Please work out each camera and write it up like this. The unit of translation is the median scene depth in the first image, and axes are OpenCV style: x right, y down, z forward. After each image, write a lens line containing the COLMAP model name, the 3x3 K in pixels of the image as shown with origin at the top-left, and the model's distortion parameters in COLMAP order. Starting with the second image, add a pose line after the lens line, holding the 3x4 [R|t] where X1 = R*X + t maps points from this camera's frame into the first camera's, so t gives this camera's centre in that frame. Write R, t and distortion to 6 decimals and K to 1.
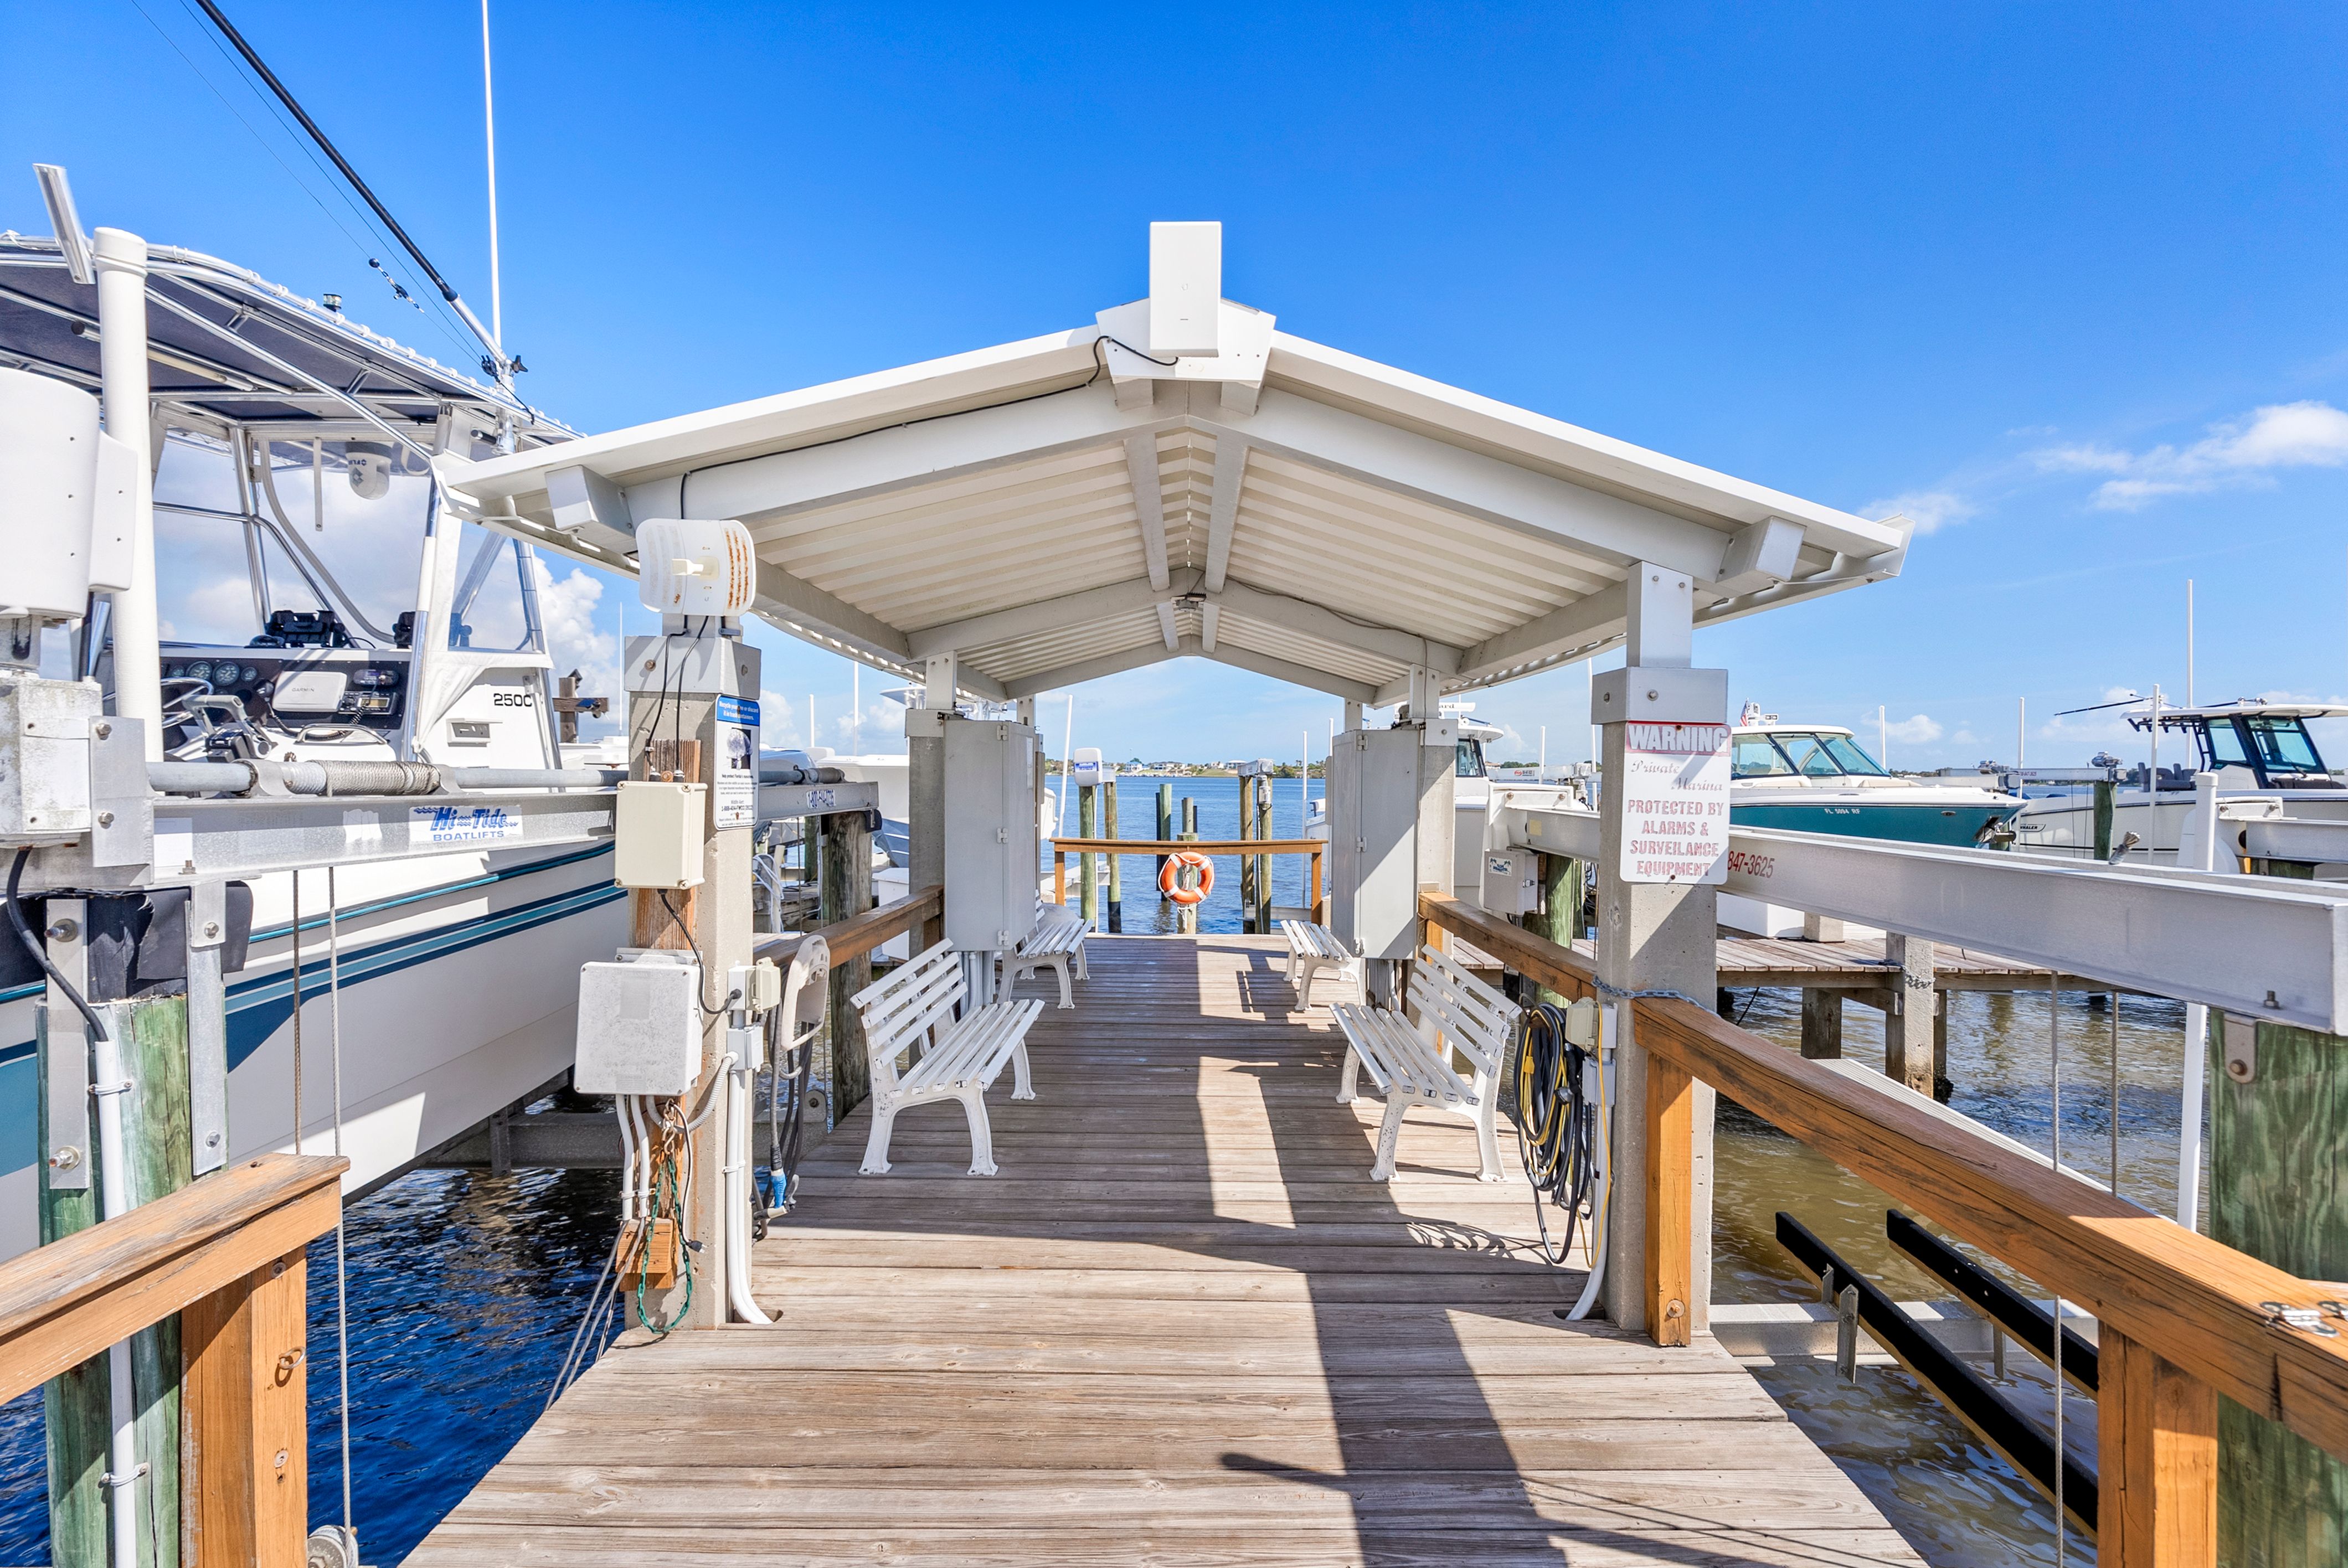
lens RADIAL K [[1078.5, 0, 1174.0], [0, 1078.5, 784.0], [0, 0, 1]] dist [-0.000294, 0.000119]
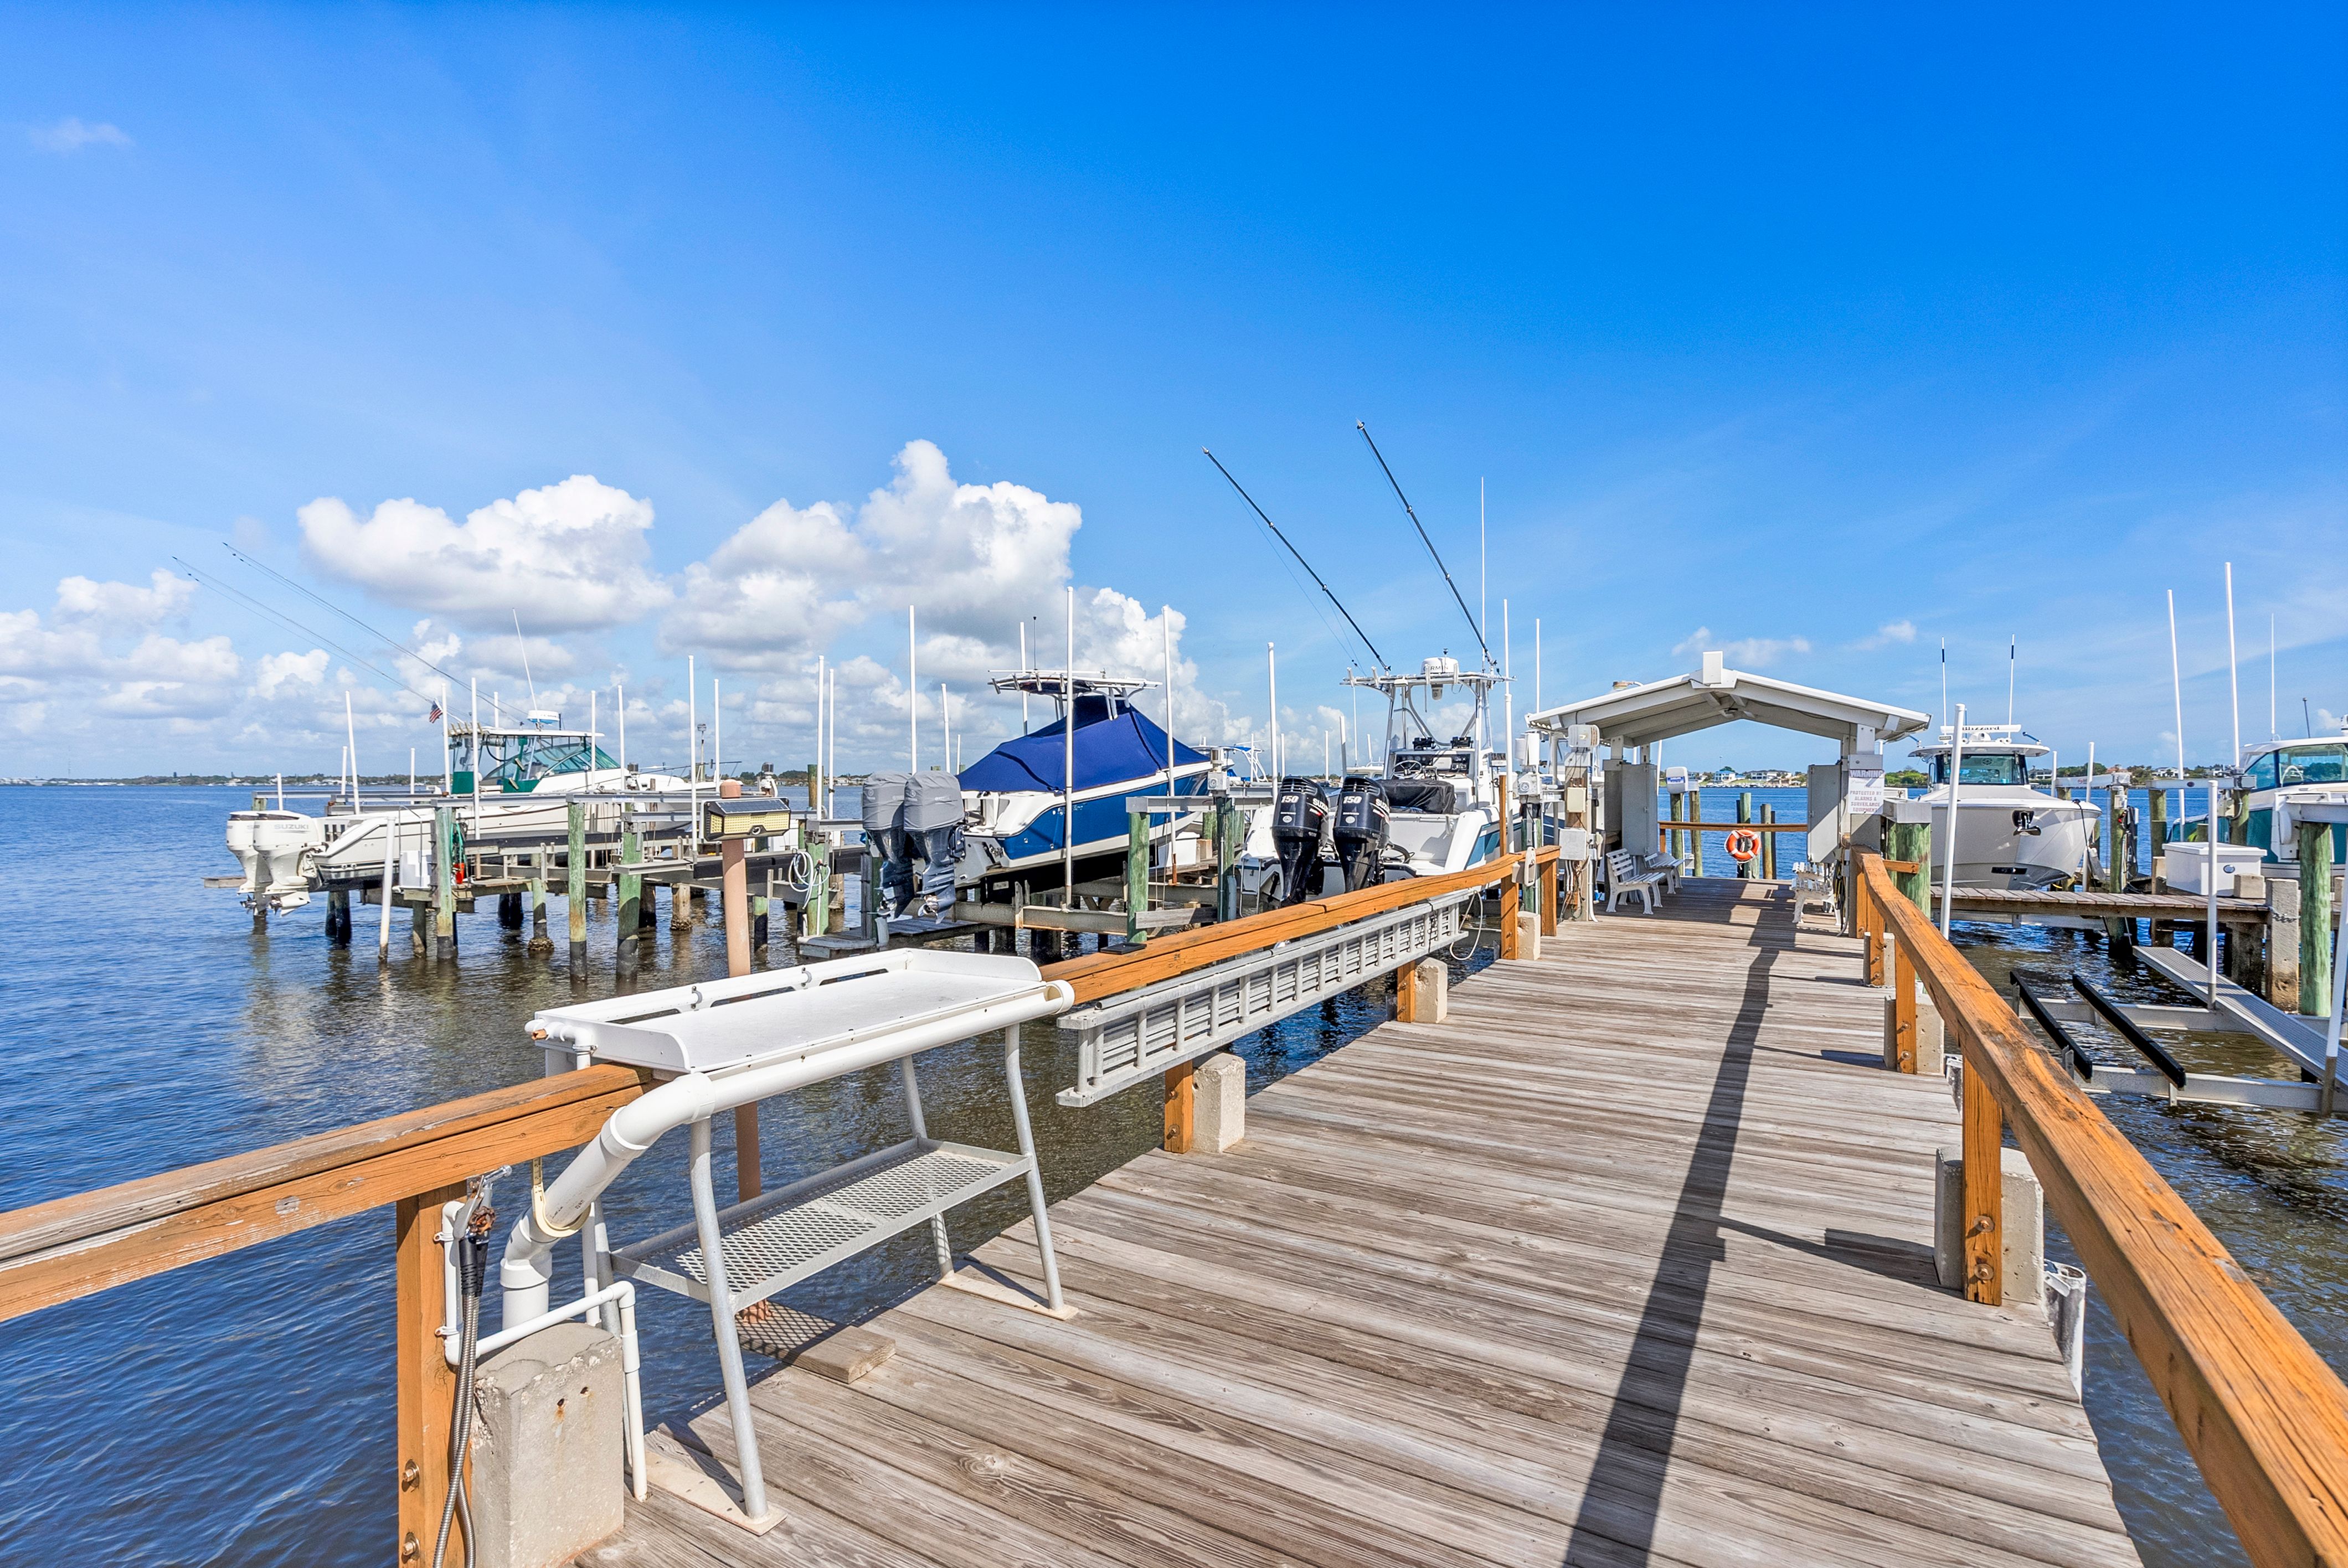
lens RADIAL K [[1078.5, 0, 1174.0], [0, 1078.5, 784.0], [0, 0, 1]] dist [-0.000294, 0.000119]
pose [[0.873077, -0.007391, -0.487526, 0.067167], [0.001819, 0.999928, -0.011901, 0.010278], [0.487579, 0.009503, 0.873027, -1.088330]]
